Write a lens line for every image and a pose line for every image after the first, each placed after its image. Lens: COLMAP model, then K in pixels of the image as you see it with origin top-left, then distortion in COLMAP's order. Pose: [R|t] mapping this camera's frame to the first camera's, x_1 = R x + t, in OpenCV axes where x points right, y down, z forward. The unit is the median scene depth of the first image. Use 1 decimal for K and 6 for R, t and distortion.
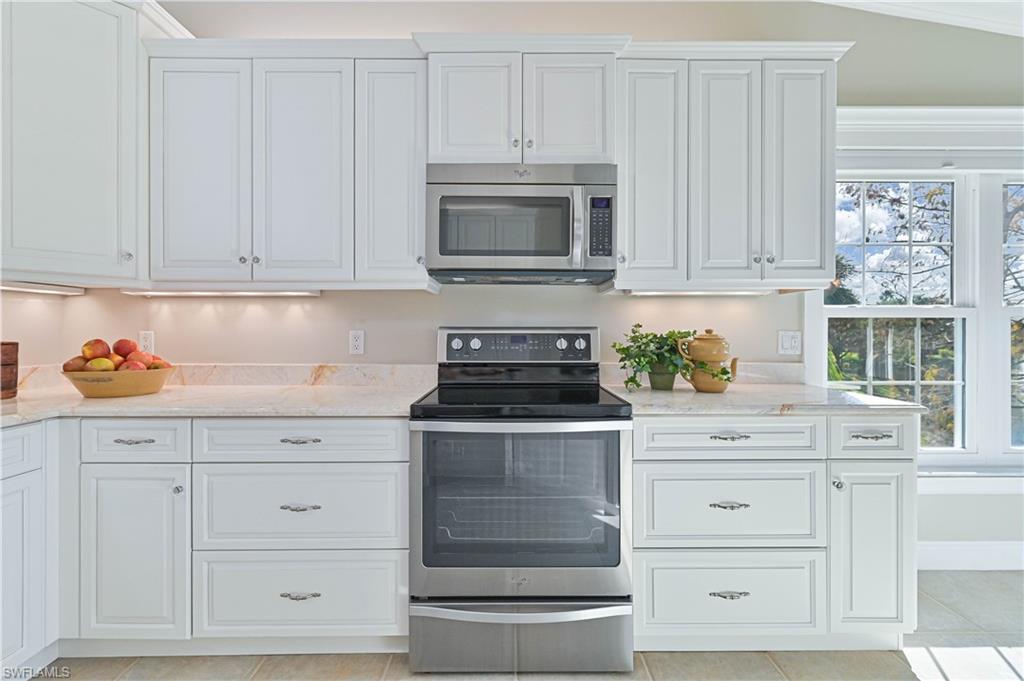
lens RADIAL K [[443.5, 0, 511.5], [0, 443.5, 335.7], [0, 0, 1]] dist [0.000392, 0.000024]
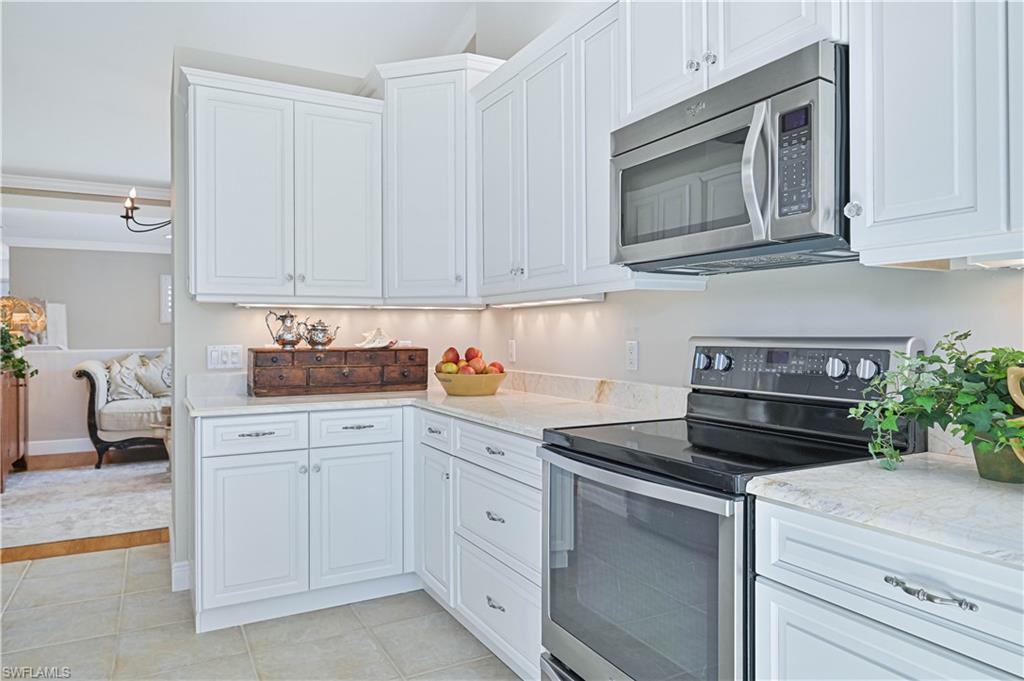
lens RADIAL K [[664.9, 0, 512.0], [0, 664.9, 340.5], [0, 0, 1]] dist [-0.001825, 0.000236]
pose [[0.470717, 0.006041, -0.882264, 0.738955], [-0.003714, 0.999981, 0.004865, -0.020154], [0.882277, 0.000987, 0.470730, 0.270085]]
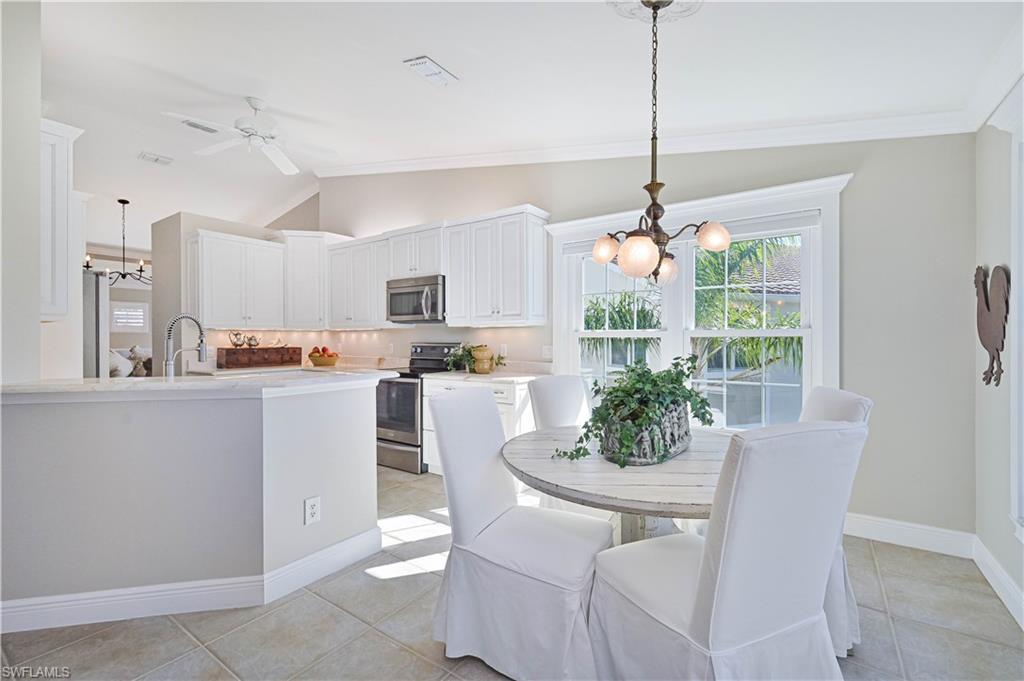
lens RADIAL K [[444.5, 0, 512.0], [0, 444.5, 340.5], [0, 0, 1]] dist [0.000459, 0.000073]
pose [[0.820653, 0.001253, -0.571425, 1.841576], [-0.002128, 0.999997, -0.000864, -0.033710], [0.571423, 0.001925, 0.820654, -0.708414]]
